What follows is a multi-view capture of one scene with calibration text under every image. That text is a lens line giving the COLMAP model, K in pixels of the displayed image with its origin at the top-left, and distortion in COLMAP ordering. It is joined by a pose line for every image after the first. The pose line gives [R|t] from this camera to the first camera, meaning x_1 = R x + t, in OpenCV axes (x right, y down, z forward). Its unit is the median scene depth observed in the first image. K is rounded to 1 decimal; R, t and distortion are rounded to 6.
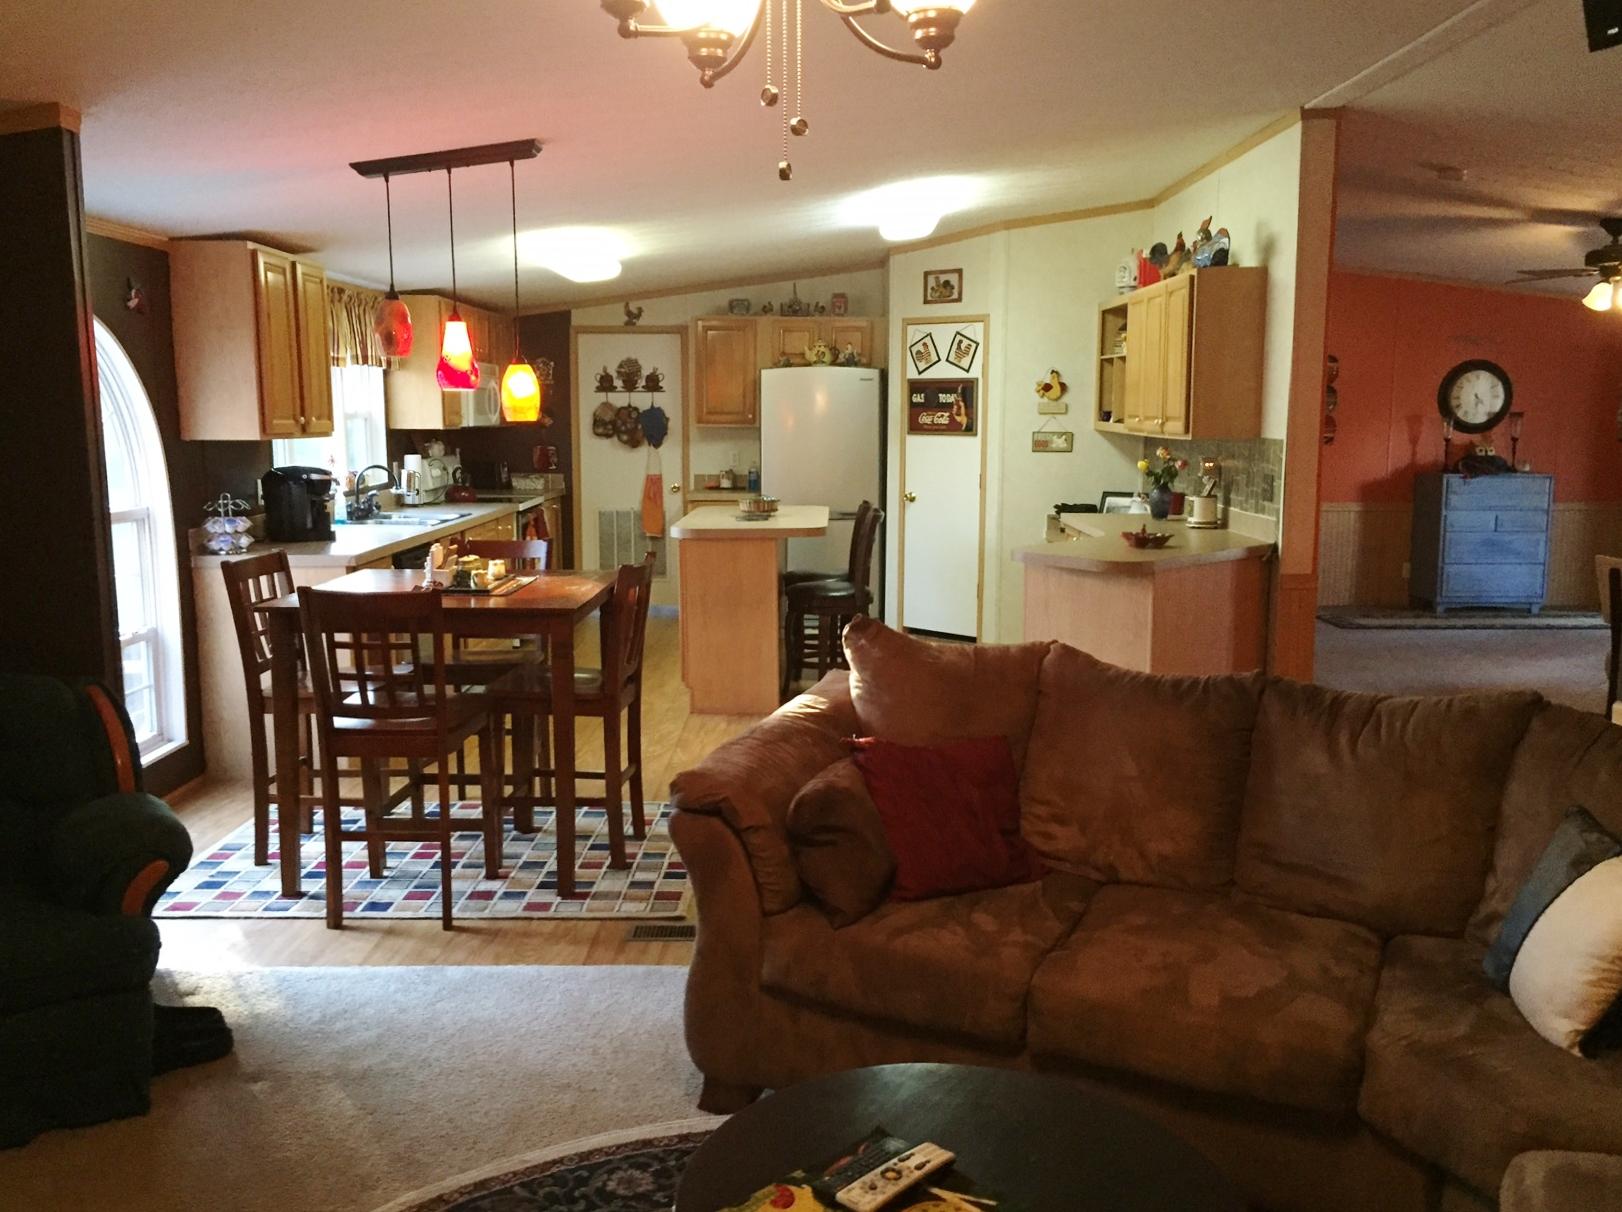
lens RADIAL K [[1412.3, 0, 810.3], [0, 1412.3, 606.2], [0, 0, 1]] dist [0.063690, -0.045703]
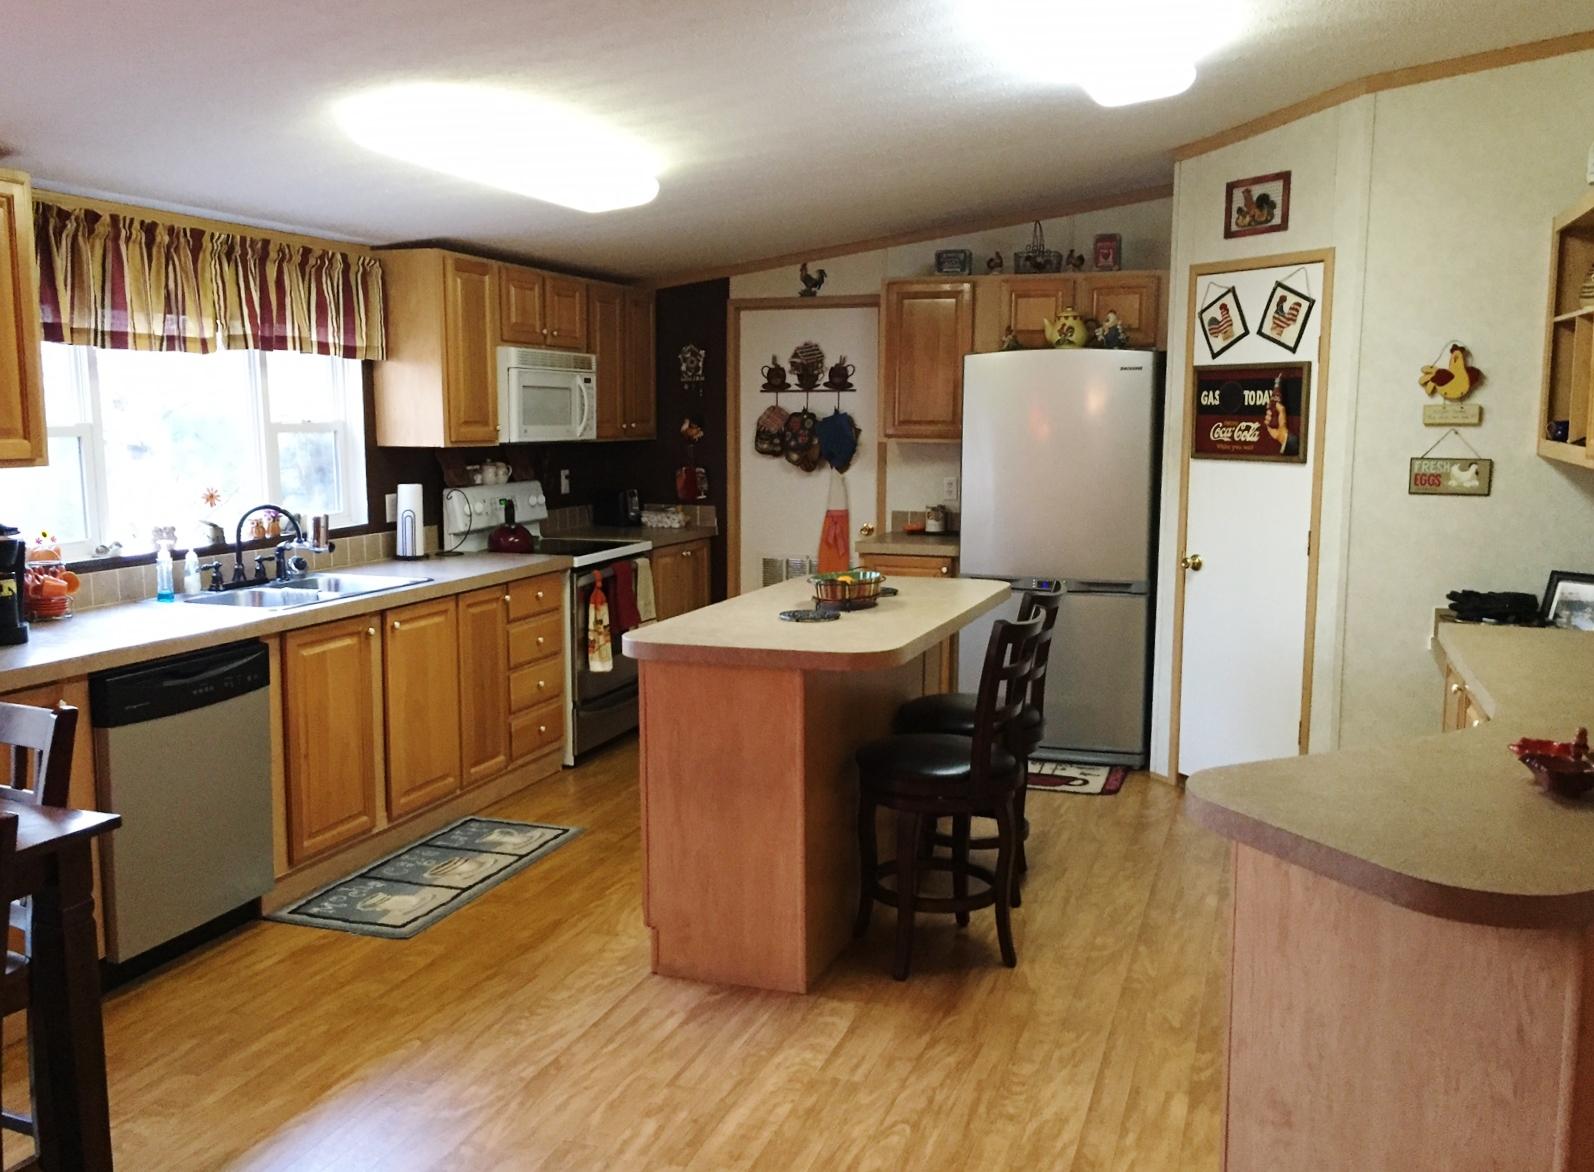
lens RADIAL K [[1387.9, 0, 797.1], [0, 1387.9, 581.2], [0, 0, 1]] dist [0.063690, -0.045703]
pose [[0.943264, 0.040063, -0.329618, 0.108479], [-0.045404, 0.998932, -0.008517, -0.057099], [0.328925, 0.023000, 0.944076, 0.389410]]
